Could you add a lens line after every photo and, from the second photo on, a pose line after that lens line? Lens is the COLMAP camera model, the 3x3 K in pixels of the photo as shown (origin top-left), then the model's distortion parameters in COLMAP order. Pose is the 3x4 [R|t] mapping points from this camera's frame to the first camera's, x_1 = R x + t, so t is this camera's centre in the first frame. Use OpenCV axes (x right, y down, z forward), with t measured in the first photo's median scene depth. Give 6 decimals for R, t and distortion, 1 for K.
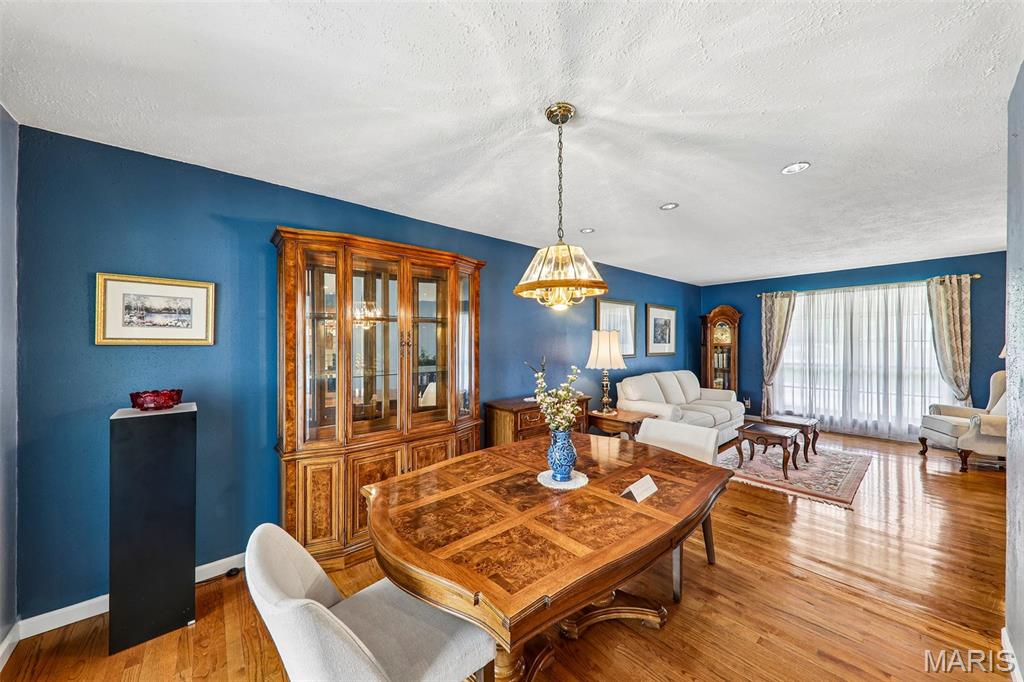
lens RADIAL K [[355.8, 0, 510.5], [0, 355.8, 343.0], [0, 0, 1]] dist [0.001135, -0.000176]
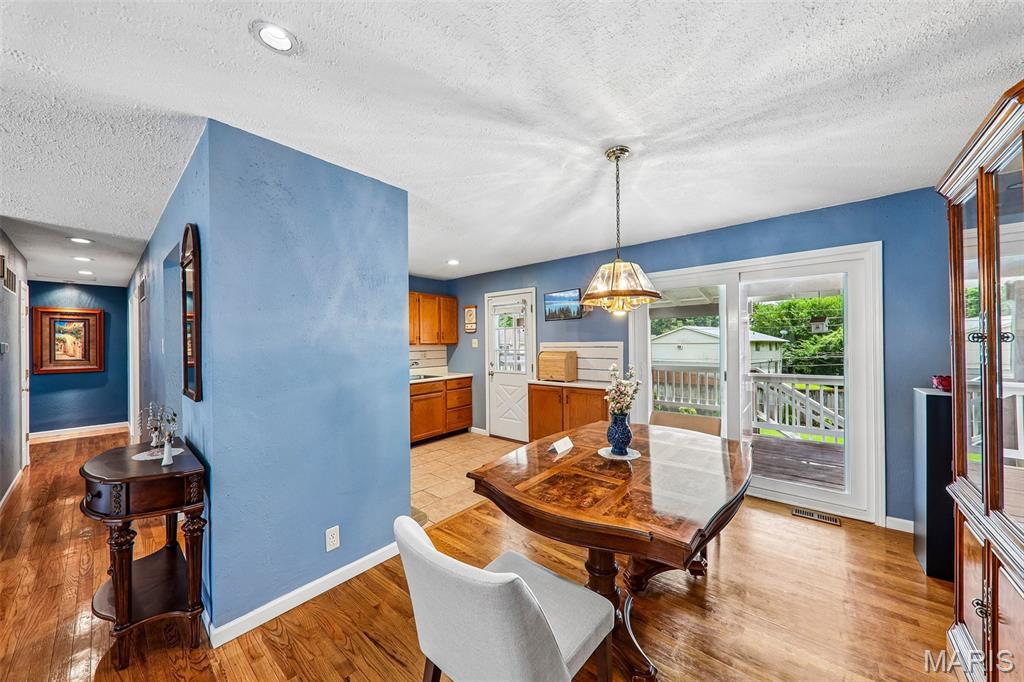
lens RADIAL K [[355.8, 0, 510.5], [0, 355.8, 343.0], [0, 0, 1]] dist [0.001135, -0.000176]
pose [[-0.988043, 0.012428, -0.153678, 0.244786], [0.012367, 0.999923, 0.001351, -0.003293], [0.153683, -0.000566, -0.988120, 0.758595]]
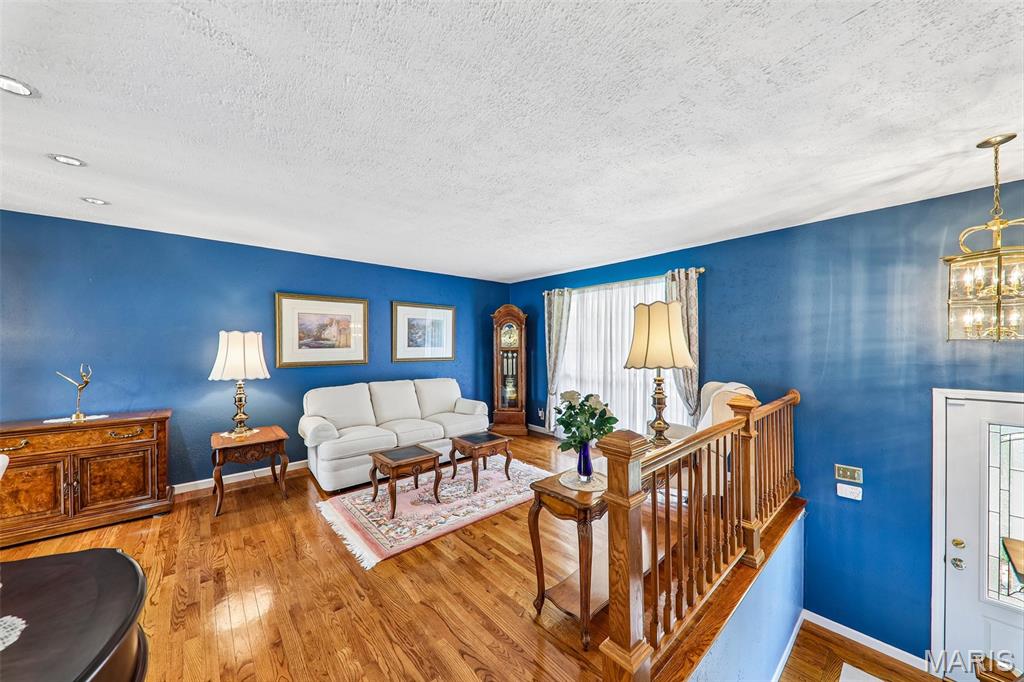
lens RADIAL K [[355.8, 0, 510.5], [0, 355.8, 343.0], [0, 0, 1]] dist [0.001135, -0.000176]
pose [[0.999902, 0.000248, 0.013969, 0.794017], [-0.000235, 1.000000, -0.000966, -0.010696], [-0.013969, 0.000963, 0.999902, 0.147112]]
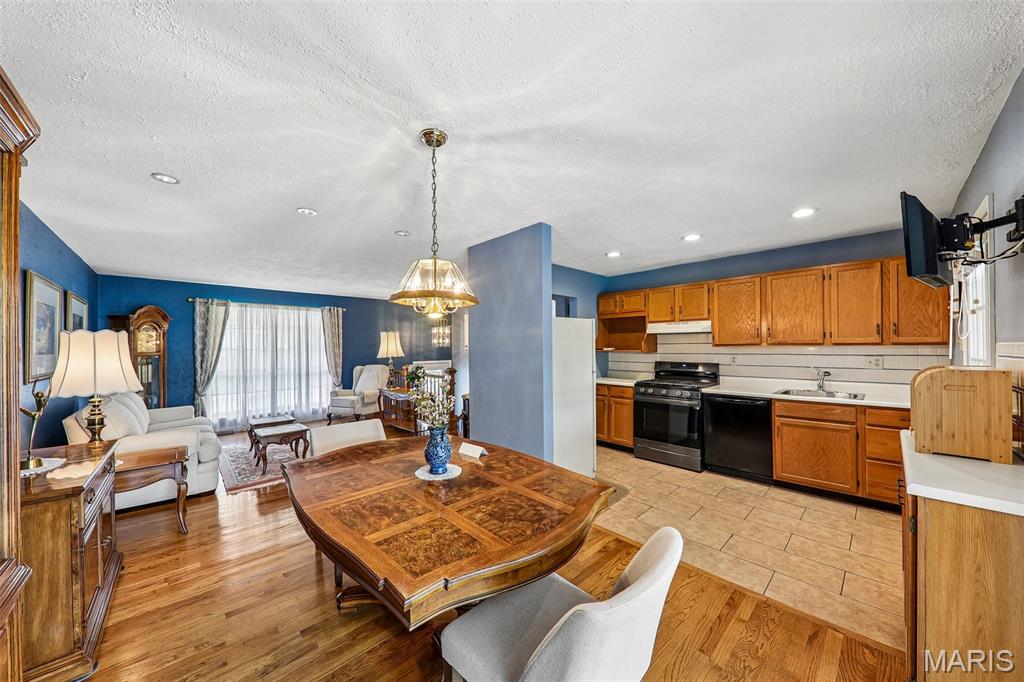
lens RADIAL K [[355.3, 0, 512.6], [0, 355.3, 347.4], [0, 0, 1]] dist [0.000460, -0.000030]
pose [[-0.054514, 0.005009, 0.998500, -0.340086], [0.009501, 0.999945, -0.004498, 0.001459], [-0.998468, 0.009241, -0.054558, 0.292492]]
